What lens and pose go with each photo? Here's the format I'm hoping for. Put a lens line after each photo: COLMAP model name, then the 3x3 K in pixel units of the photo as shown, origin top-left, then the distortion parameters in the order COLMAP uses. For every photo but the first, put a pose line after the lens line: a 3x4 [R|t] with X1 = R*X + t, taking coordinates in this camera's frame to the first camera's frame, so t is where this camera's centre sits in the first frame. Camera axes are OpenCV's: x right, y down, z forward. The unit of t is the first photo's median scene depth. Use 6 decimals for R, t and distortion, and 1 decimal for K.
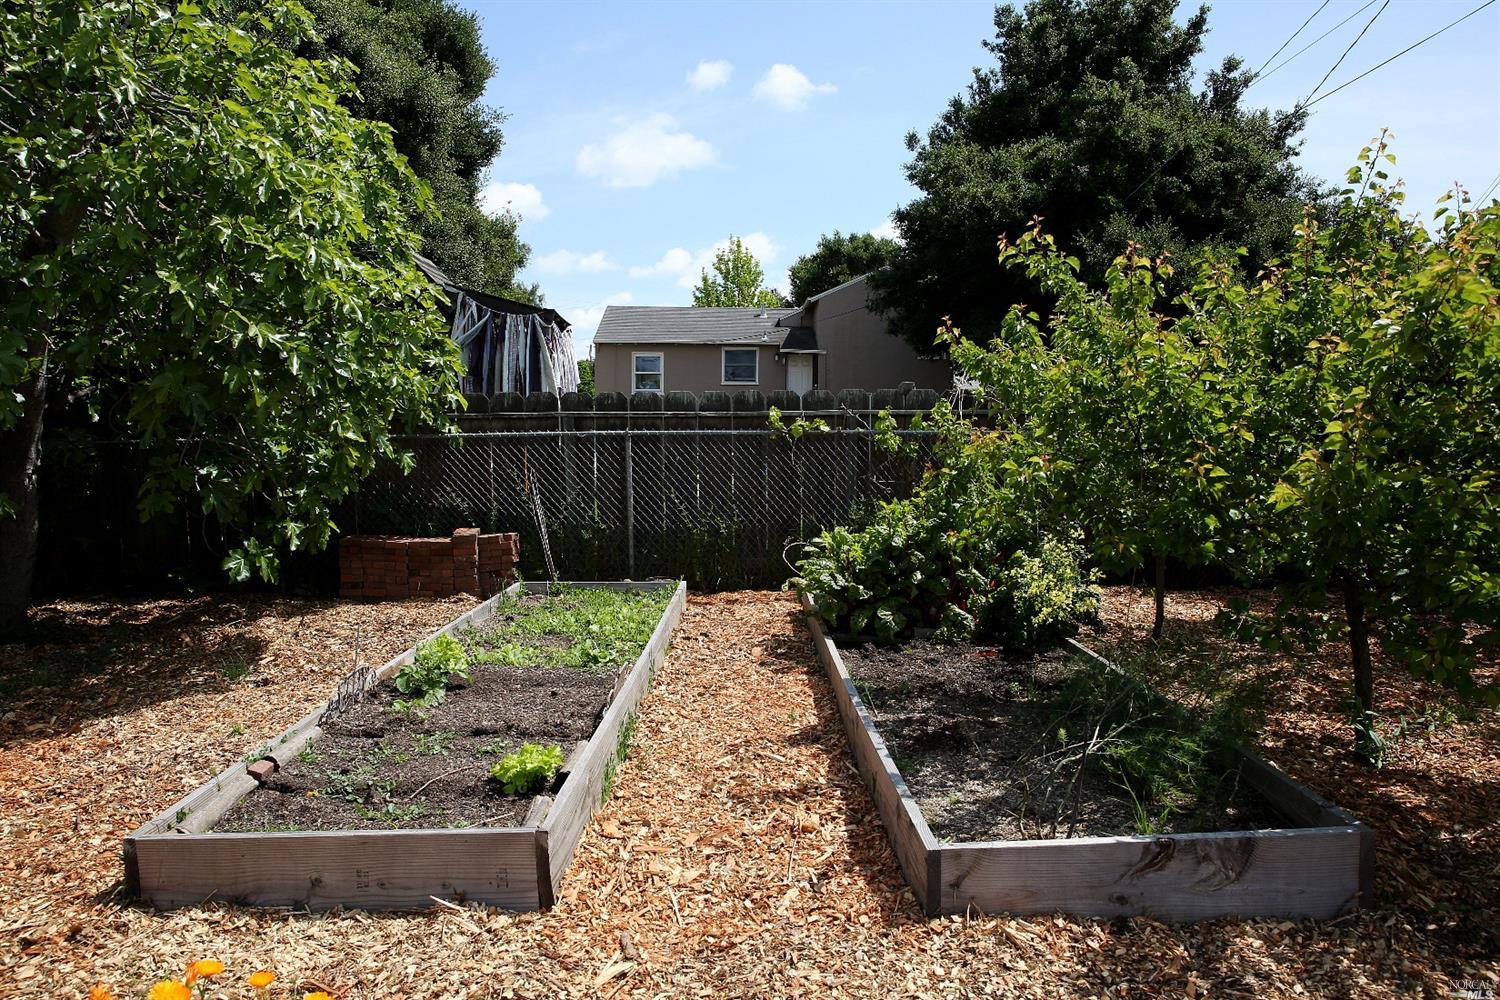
lens RADIAL K [[1018.8, 0, 746.4], [0, 1018.8, 490.0], [0, 0, 1]] dist [-0.046994, 0.013585]
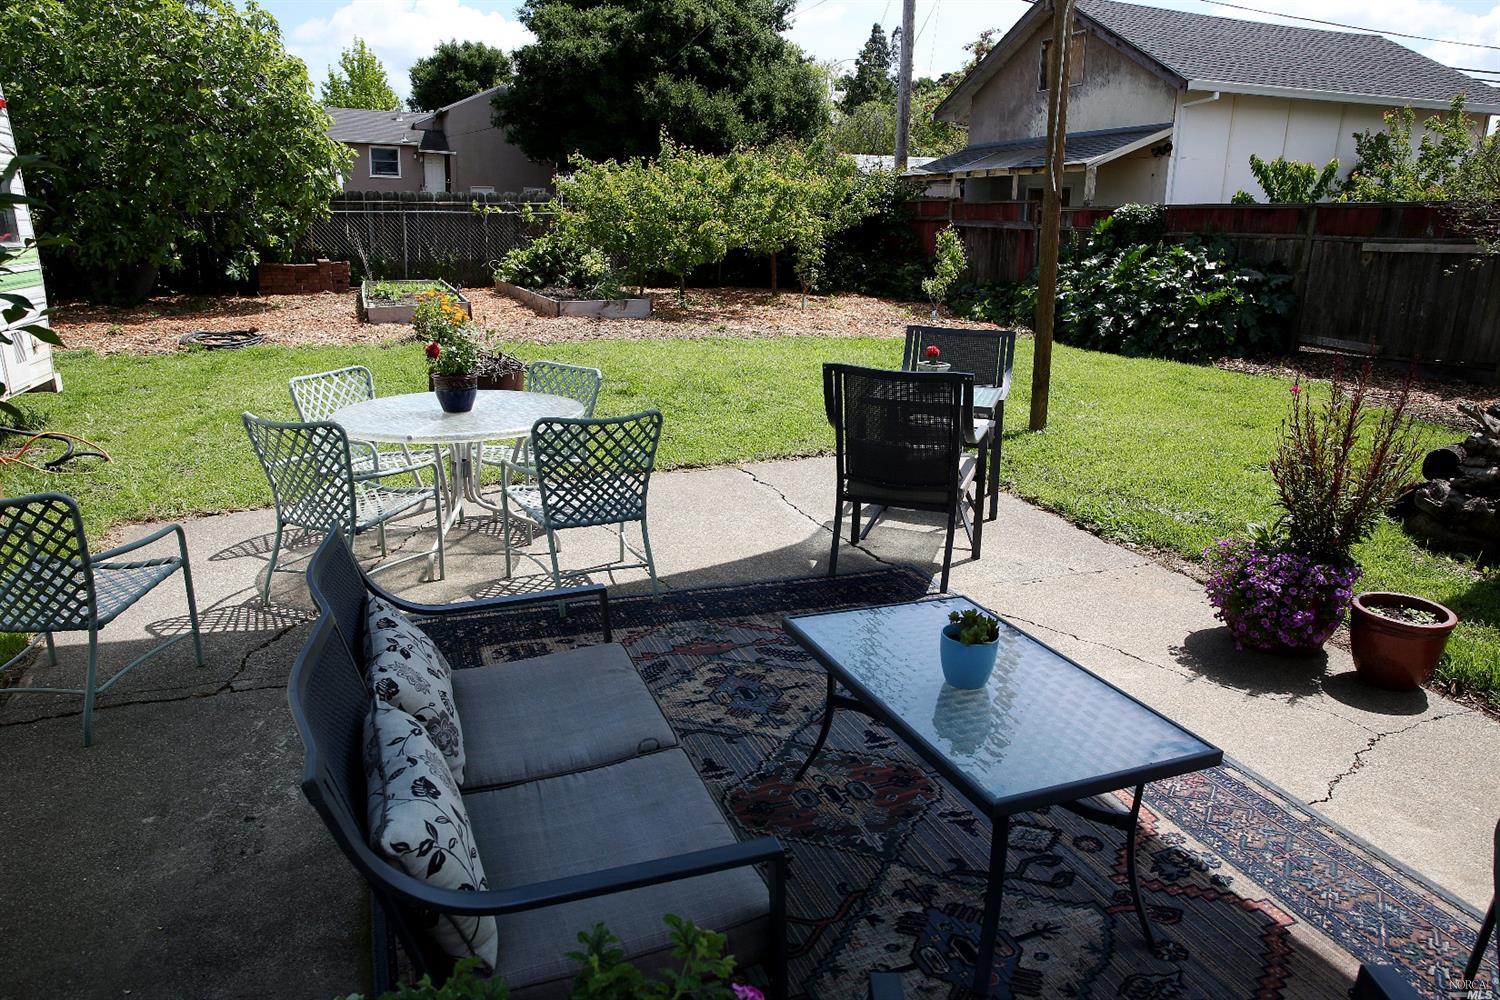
lens RADIAL K [[1018.8, 0, 739.2], [0, 1018.8, 502.5], [0, 0, 1]] dist [-0.046994, 0.013585]
pose [[0.932054, -0.077244, 0.353991, -0.102280], [0.001600, 0.977878, 0.209170, 0.037916], [-0.362317, -0.194391, 0.911558, -0.501944]]
